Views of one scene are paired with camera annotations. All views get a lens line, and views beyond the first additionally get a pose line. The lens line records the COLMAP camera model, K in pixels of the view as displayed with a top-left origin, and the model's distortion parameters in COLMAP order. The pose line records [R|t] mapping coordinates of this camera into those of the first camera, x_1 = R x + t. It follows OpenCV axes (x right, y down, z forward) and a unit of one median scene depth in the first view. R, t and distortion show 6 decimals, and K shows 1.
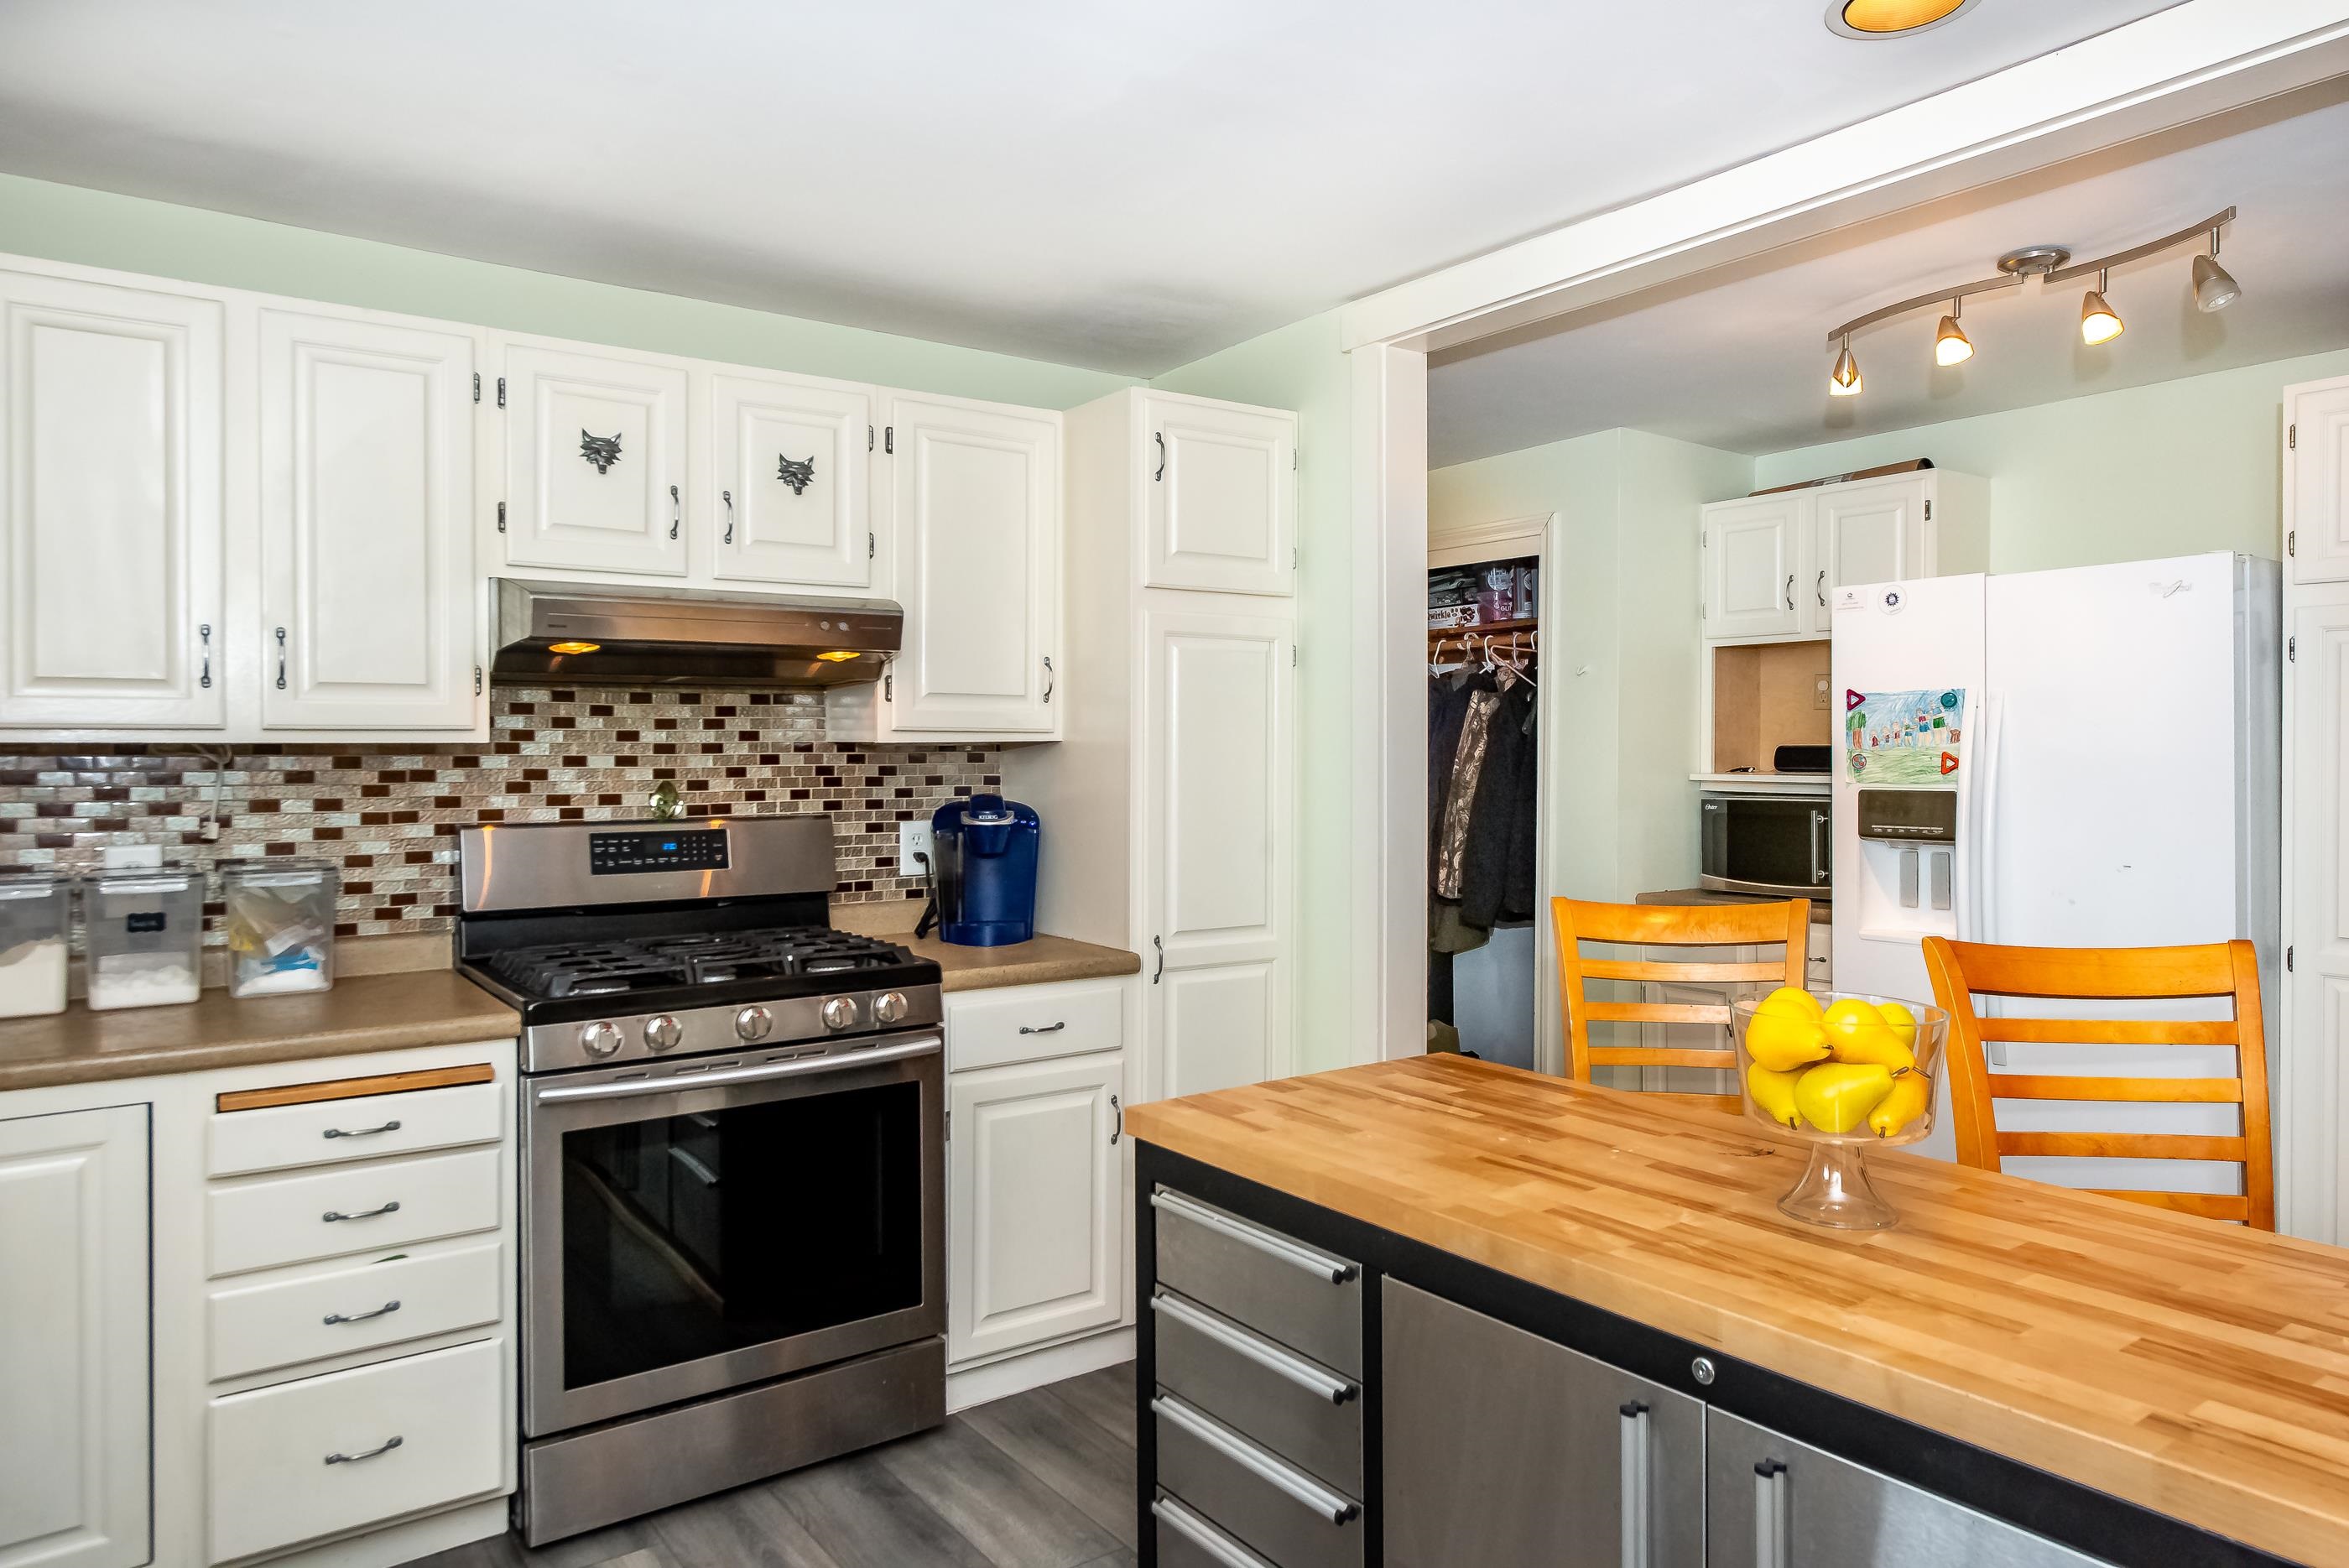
lens RADIAL K [[1469.5, 0, 1235.6], [0, 1469.5, 760.5], [0, 0, 1]] dist [0.007876, -0.008952]
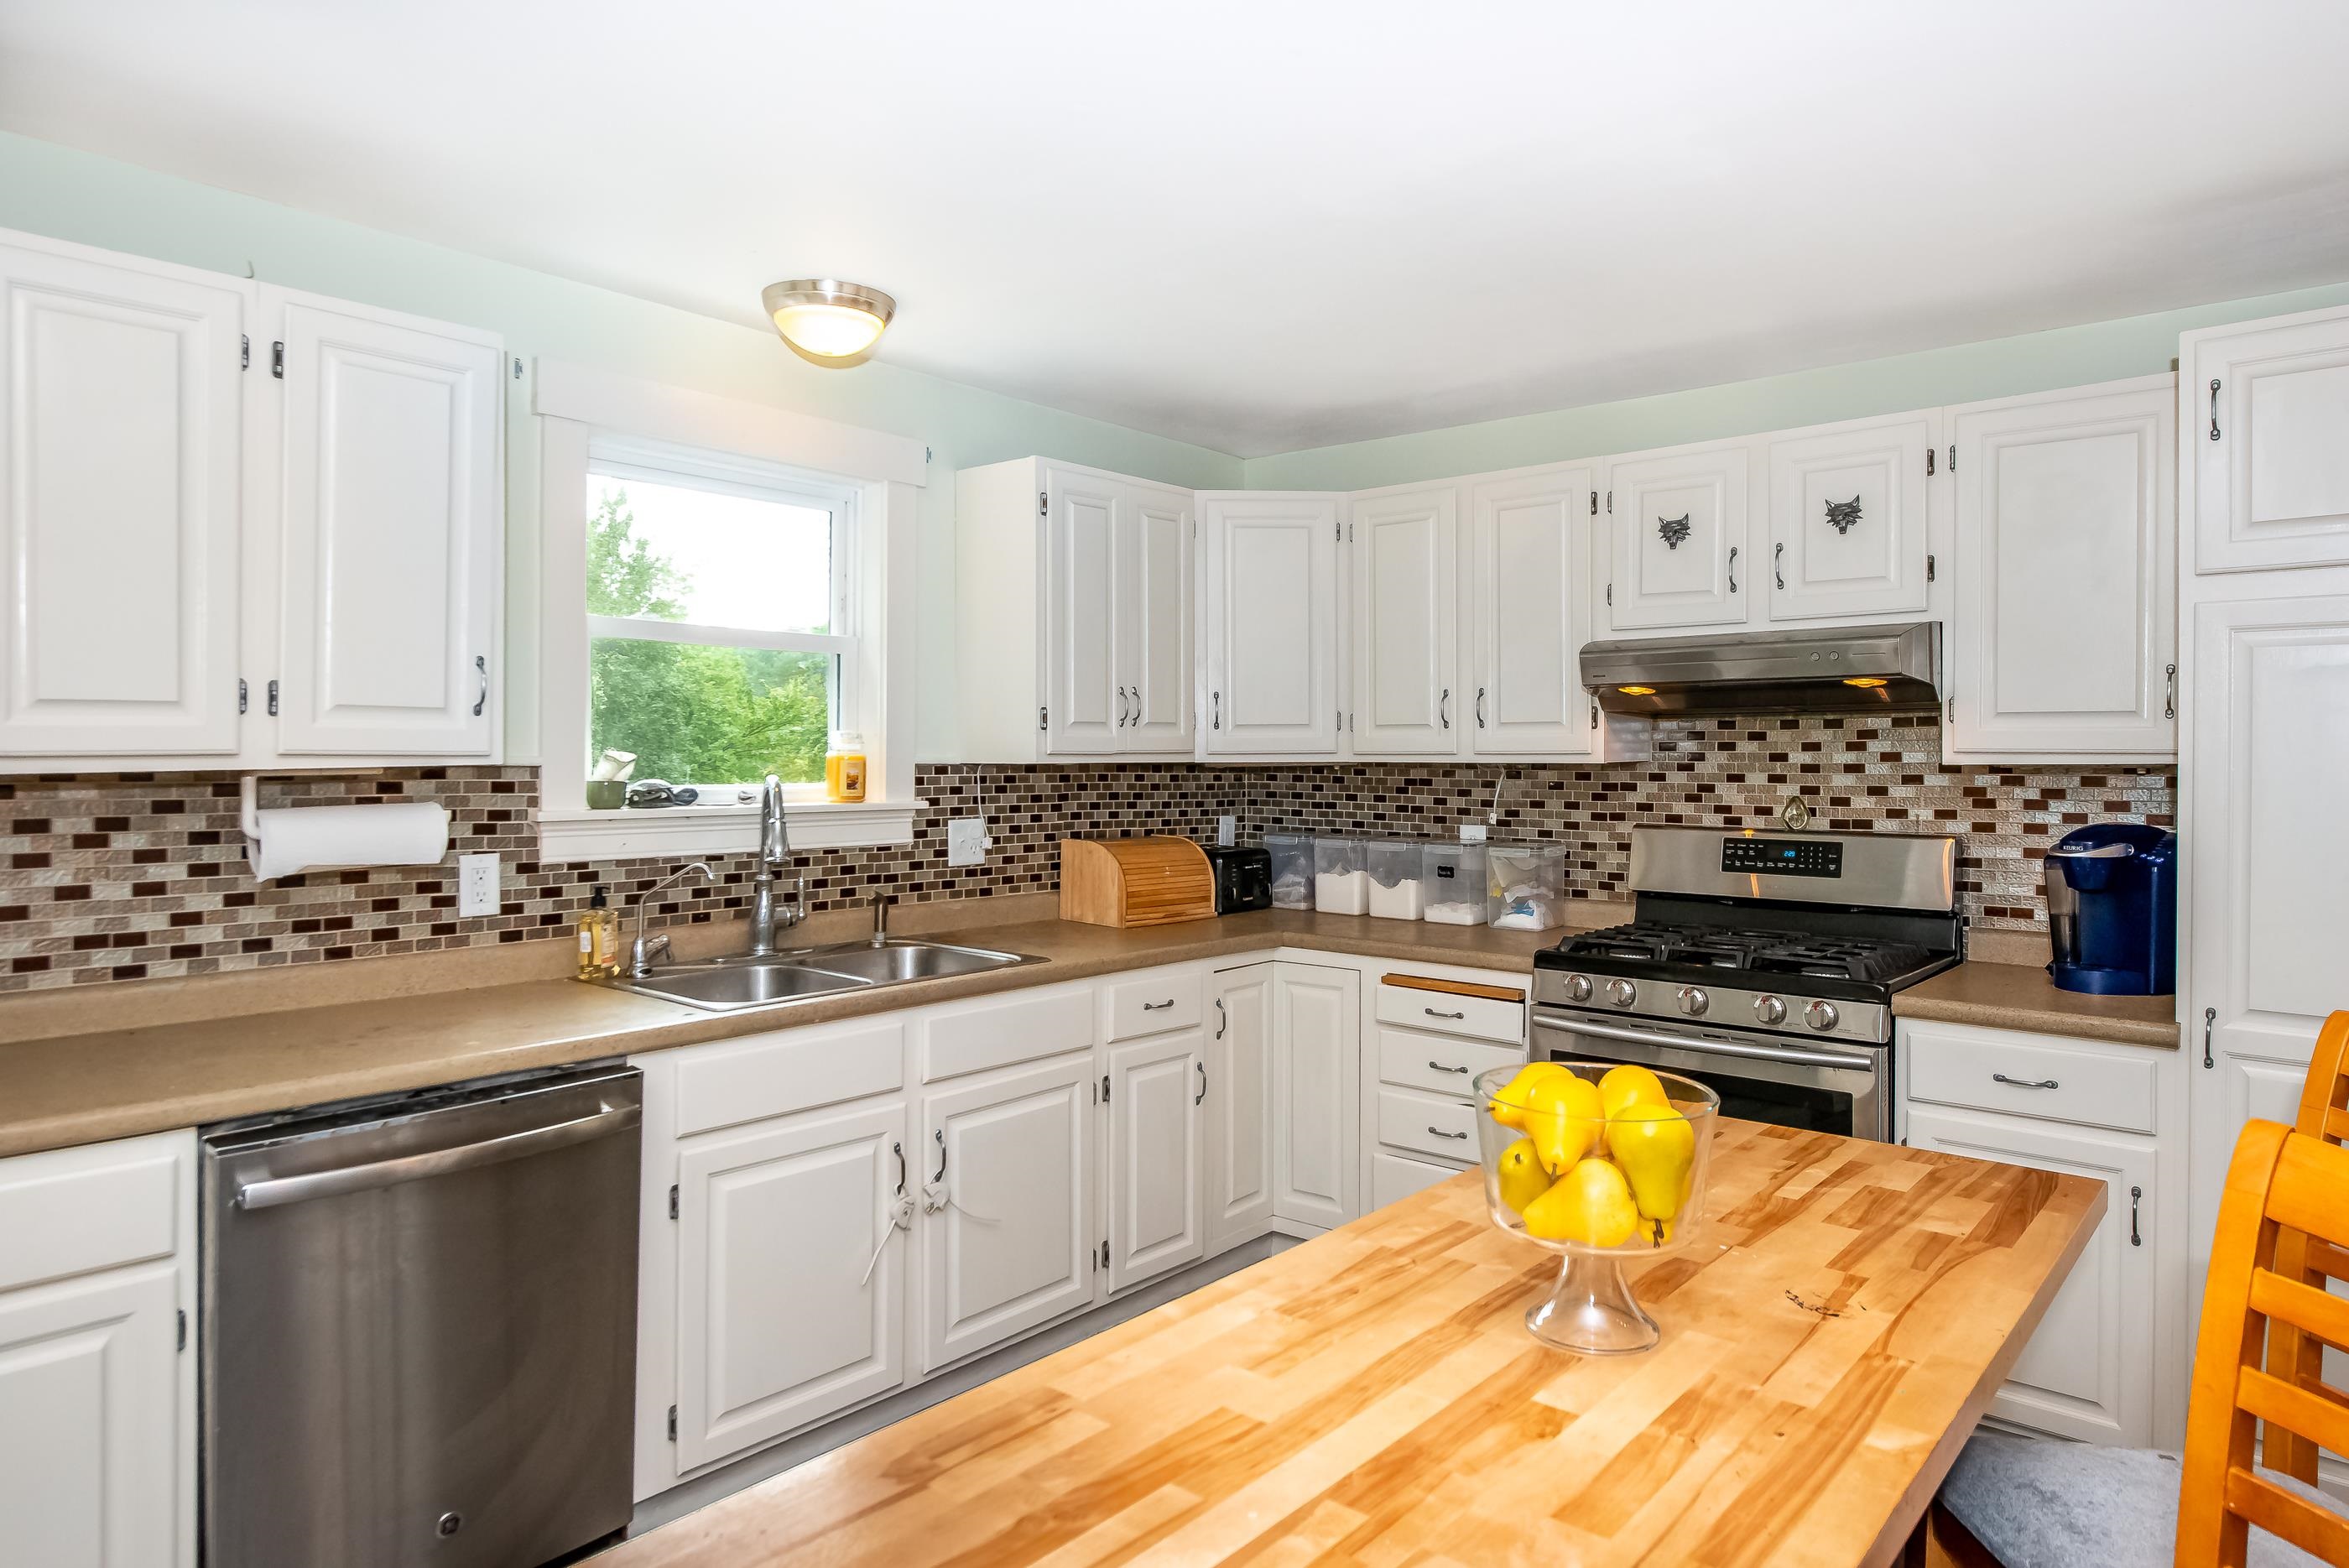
lens RADIAL K [[1442.6, 0, 1223.6], [0, 1442.6, 764.3], [0, 0, 1]] dist [-0.010191, -0.003399]
pose [[0.233545, 0.007294, -0.972319, 0.612117], [-0.011390, 0.999924, 0.004766, -0.011725], [0.972279, 0.009962, 0.233610, 0.310280]]
